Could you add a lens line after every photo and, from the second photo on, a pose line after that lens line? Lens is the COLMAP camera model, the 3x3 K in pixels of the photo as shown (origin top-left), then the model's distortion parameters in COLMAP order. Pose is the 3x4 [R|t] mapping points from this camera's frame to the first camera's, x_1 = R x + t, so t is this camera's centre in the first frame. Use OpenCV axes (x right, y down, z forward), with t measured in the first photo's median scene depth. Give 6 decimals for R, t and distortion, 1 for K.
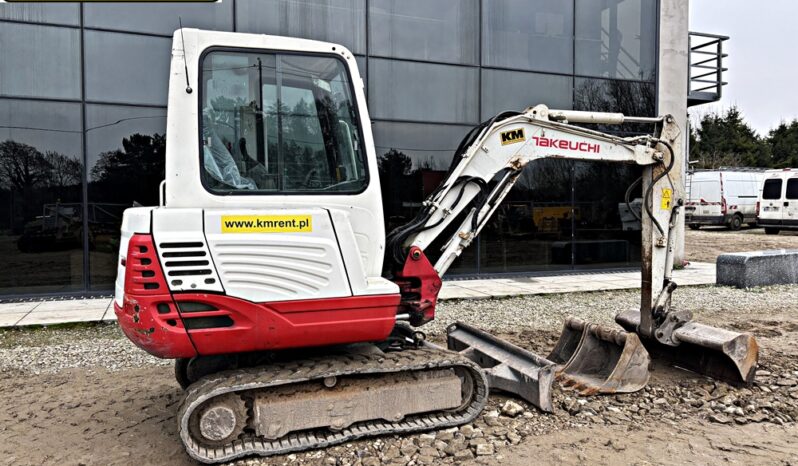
lens RADIAL K [[601.3, 0, 393.8], [0, 601.3, 229.9], [0, 0, 1]] dist [0.023659, -0.007409]
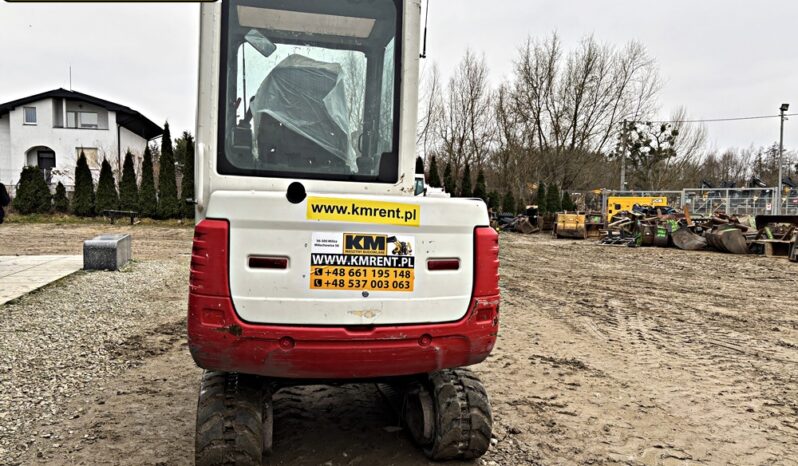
lens RADIAL K [[601.3, 0, 394.8], [0, 601.3, 234.2], [0, 0, 1]] dist [0.037421, -0.036637]
pose [[0.107348, -0.048252, 0.993050, -0.962102], [0.022035, 0.998692, 0.046144, -0.018550], [-0.993977, 0.016928, 0.108271, 0.763205]]
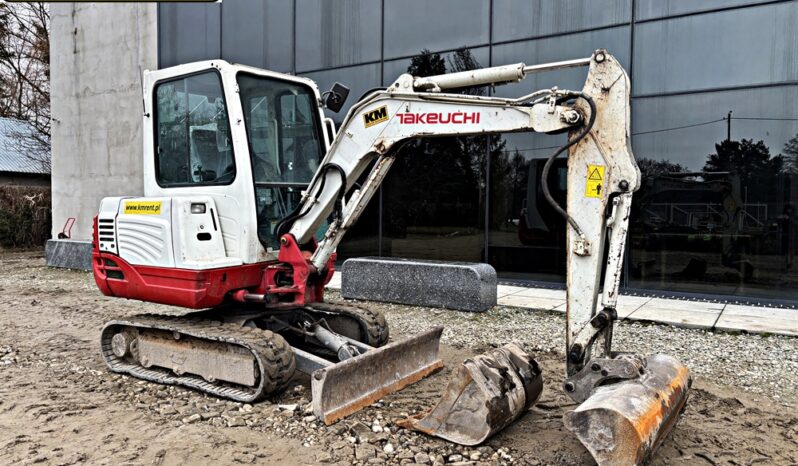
lens RADIAL K [[599.8, 0, 396.5], [0, 599.8, 231.4], [0, 0, 1]] dist [0.046638, -0.051669]
pose [[0.593203, 0.036575, -0.804221, 0.950846], [-0.036889, 0.999153, 0.018231, -0.002241], [0.804207, 0.018852, 0.594050, 0.504517]]
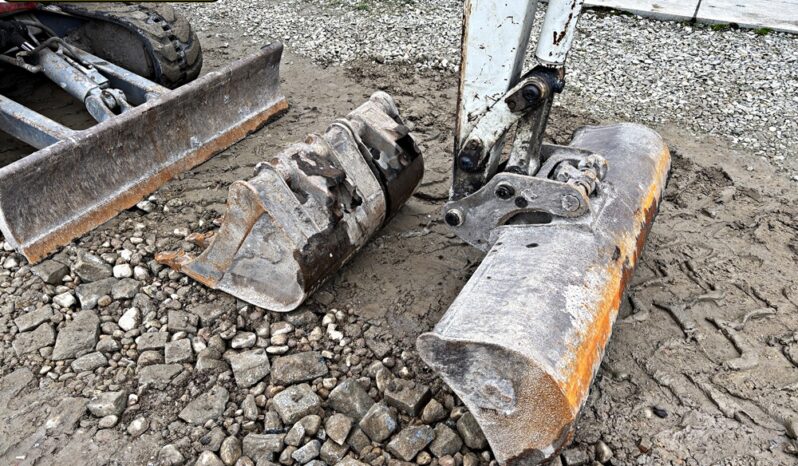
lens RADIAL K [[603.5, 0, 402.0], [0, 603.5, 230.7], [0, 0, 1]] dist [0.021087, -0.003569]
pose [[0.676063, 0.426978, -0.600524, 0.701606], [-0.048997, 0.839241, 0.541547, -0.005453], [0.735213, -0.336696, 0.588301, 0.863256]]
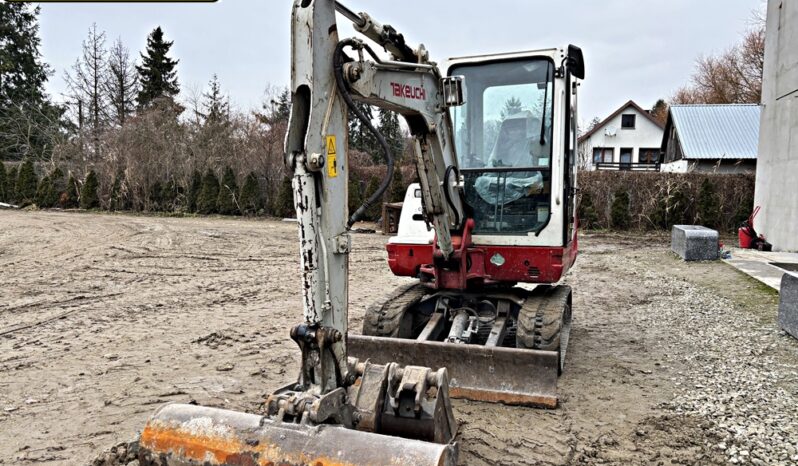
lens RADIAL K [[601.2, 0, 394.7], [0, 601.2, 237.8], [0, 0, 1]] dist [0.037673, -0.038623]
pose [[-0.623788, 0.058010, -0.779438, 0.897097], [-0.042623, 0.993233, 0.108034, -0.048211], [0.780431, 0.100612, -0.617094, 1.538917]]
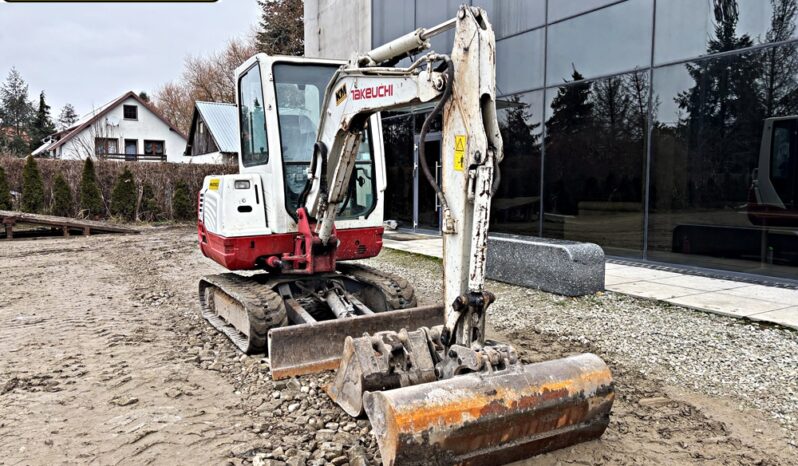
lens RADIAL K [[599.8, 0, 396.5], [0, 599.8, 231.4], [0, 0, 1]] dist [0.046638, -0.051669]
pose [[0.154517, 0.081984, -0.984583, 1.150797], [-0.034496, 0.996391, 0.077553, -0.020802], [0.987388, 0.021981, 0.156788, 0.955357]]
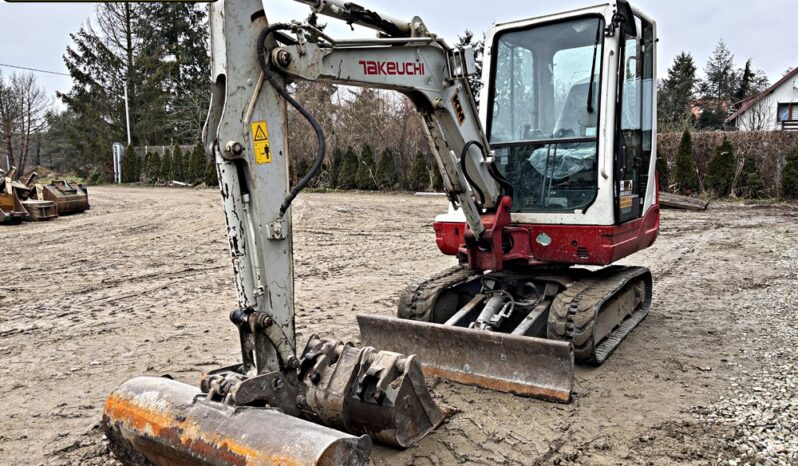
lens RADIAL K [[601.3, 0, 394.8], [0, 601.3, 234.2], [0, 0, 1]] dist [0.037421, -0.036637]
pose [[-0.802732, 0.089264, -0.589621, 0.734695], [-0.003998, 0.987906, 0.155005, -0.063739], [0.596326, 0.126785, -0.792667, 1.669699]]
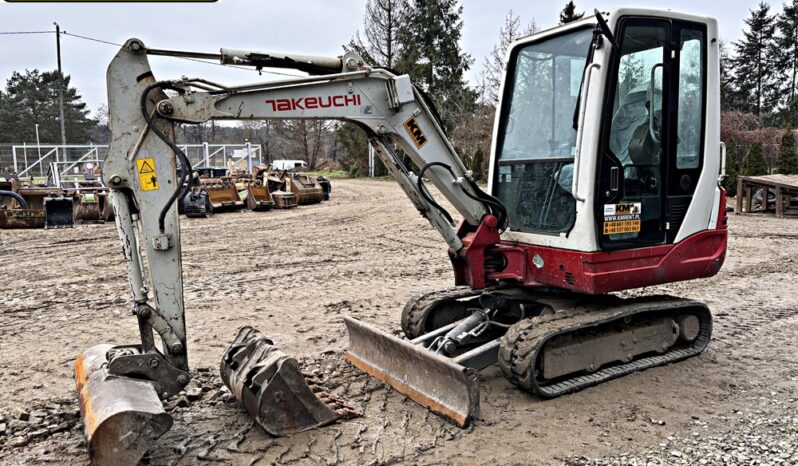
lens RADIAL K [[599.8, 0, 396.5], [0, 599.8, 231.4], [0, 0, 1]] dist [0.046638, -0.051669]
pose [[-0.979578, 0.042314, -0.196561, 0.354174], [0.010094, 0.986722, 0.162106, -0.106825], [0.200810, 0.156811, -0.966998, 1.905627]]
